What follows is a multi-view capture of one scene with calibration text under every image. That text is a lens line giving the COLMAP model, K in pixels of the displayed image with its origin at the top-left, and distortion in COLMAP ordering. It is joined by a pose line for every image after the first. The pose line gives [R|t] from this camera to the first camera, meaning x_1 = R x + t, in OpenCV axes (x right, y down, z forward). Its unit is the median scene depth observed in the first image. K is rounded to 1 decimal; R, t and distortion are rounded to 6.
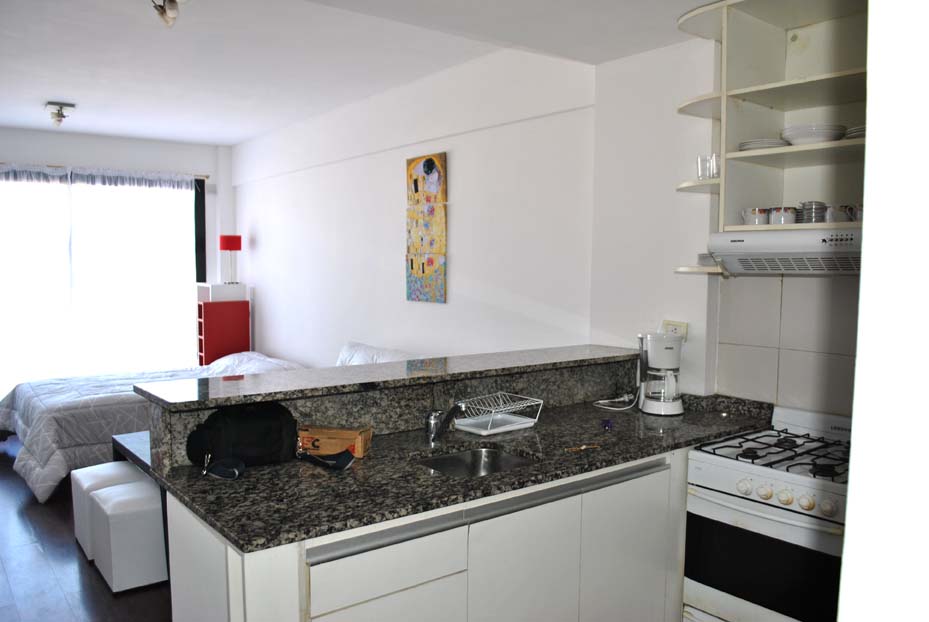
lens RADIAL K [[740.7, 0, 464.9], [0, 740.7, 312.5], [0, 0, 1]] dist [-0.007221, -0.001746]
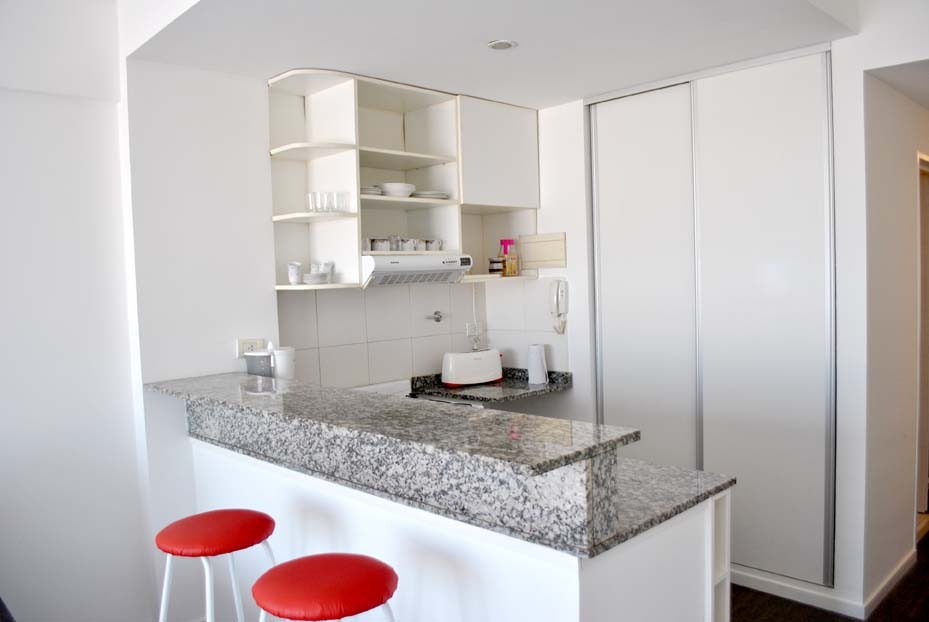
lens RADIAL K [[740.7, 0, 464.9], [0, 740.7, 311.9], [0, 0, 1]] dist [-0.007221, -0.001746]
pose [[-0.125448, -0.050249, 0.990827, -0.909934], [0.094278, 0.993593, 0.062326, -0.070900], [-0.987610, 0.101232, -0.119907, 0.942867]]
